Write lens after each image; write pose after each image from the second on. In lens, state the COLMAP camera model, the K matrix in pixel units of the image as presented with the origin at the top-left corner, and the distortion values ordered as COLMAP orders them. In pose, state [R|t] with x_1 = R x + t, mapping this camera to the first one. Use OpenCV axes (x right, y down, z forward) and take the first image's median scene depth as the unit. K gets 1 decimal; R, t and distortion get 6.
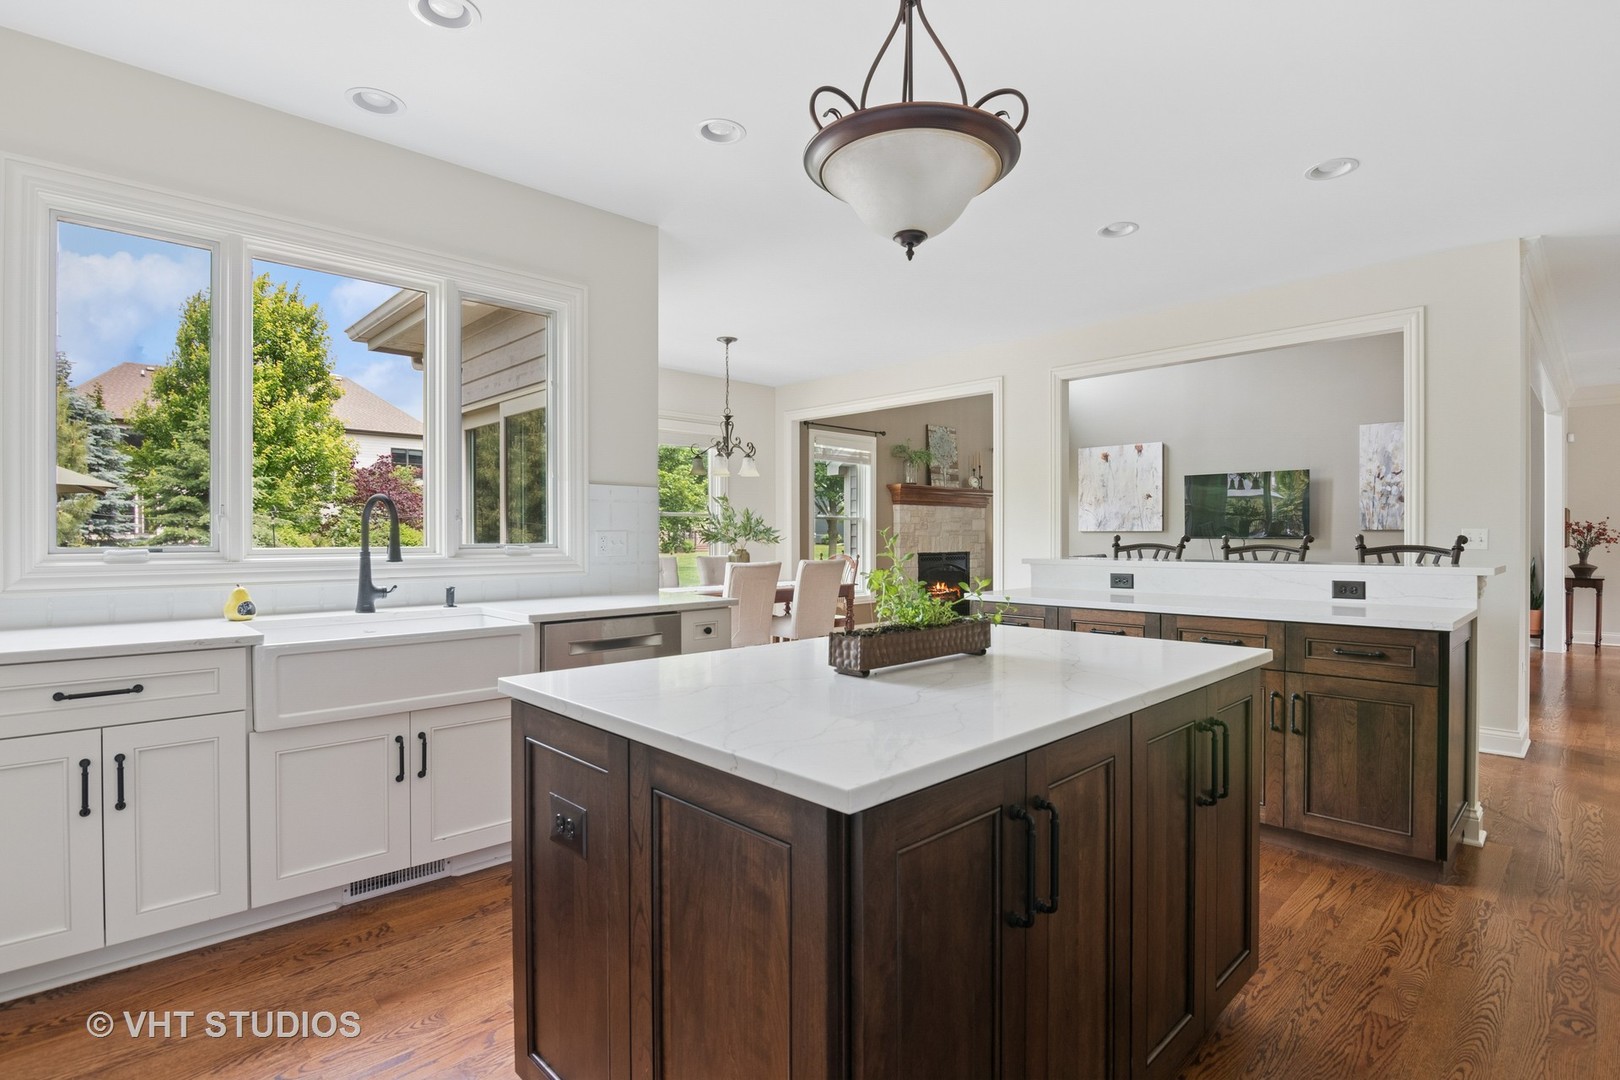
lens RADIAL K [[791.3, 0, 822.3], [0, 791.3, 531.8], [0, 0, 1]] dist [0.005059, -0.007228]
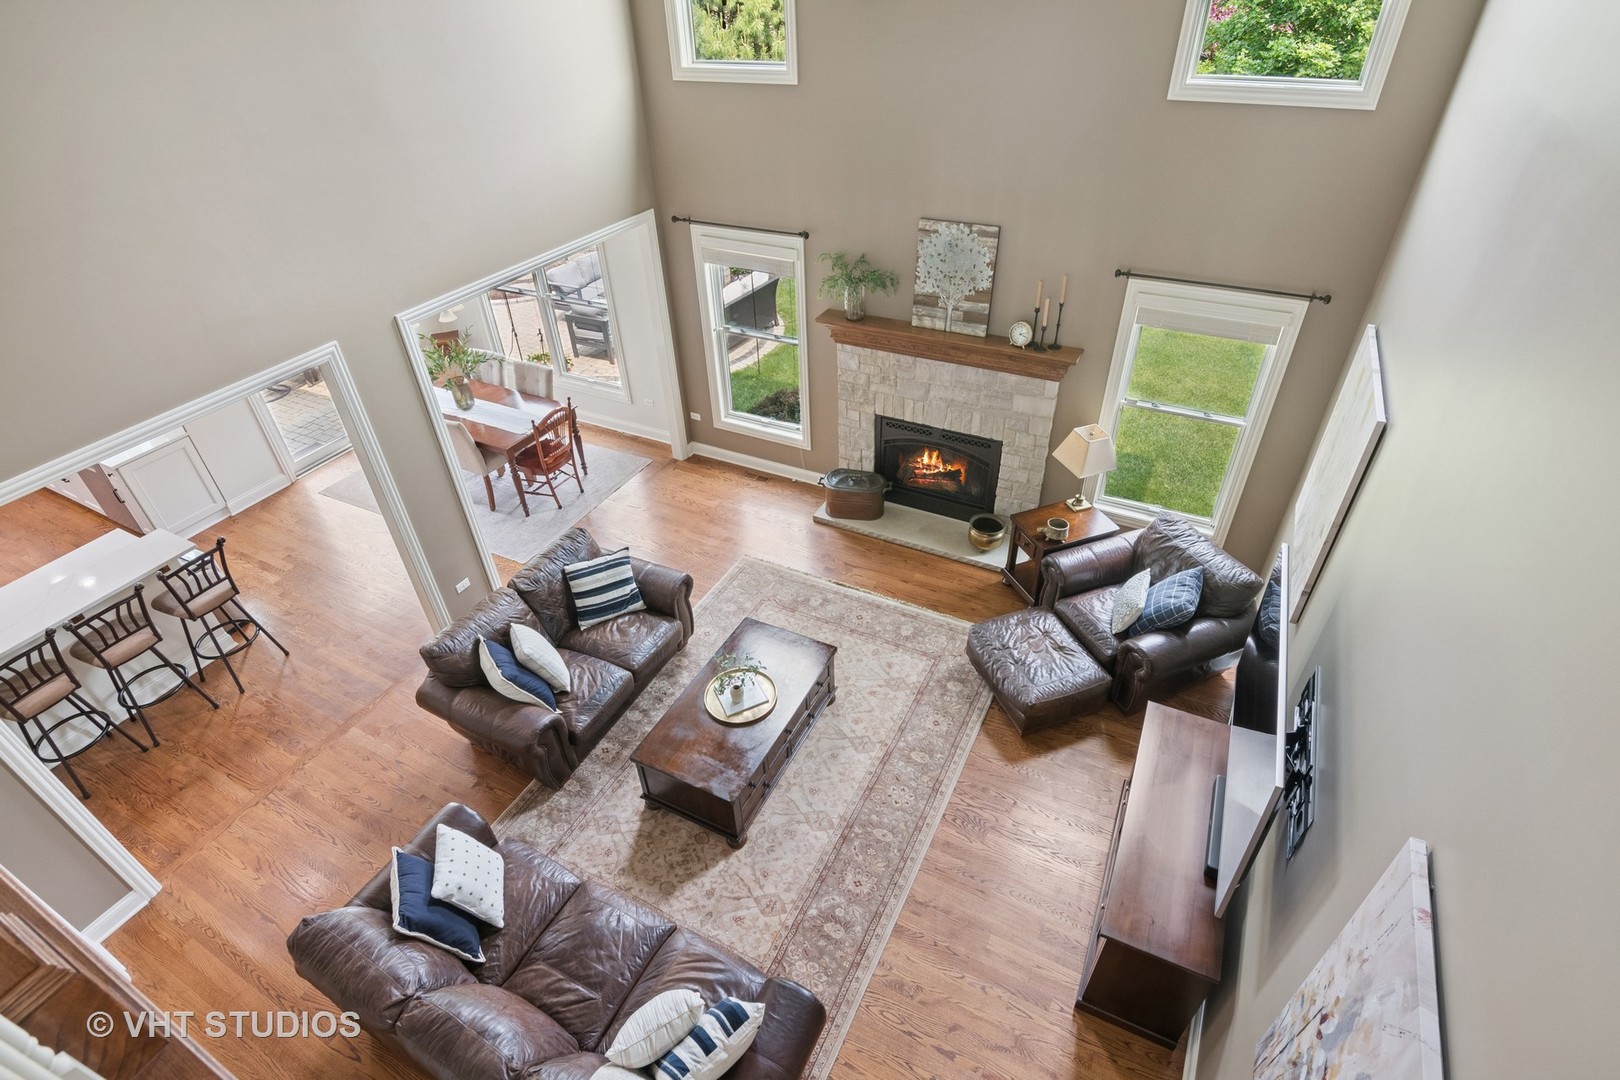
lens RADIAL K [[791.3, 0, 811.6], [0, 791.3, 534.4], [0, 0, 1]] dist [0.005059, -0.007228]
pose [[0.309211, 0.557866, -0.770178, 1.056952], [0.031834, 0.803341, 0.594668, -0.459799], [0.950461, -0.208396, 0.230643, 1.159112]]
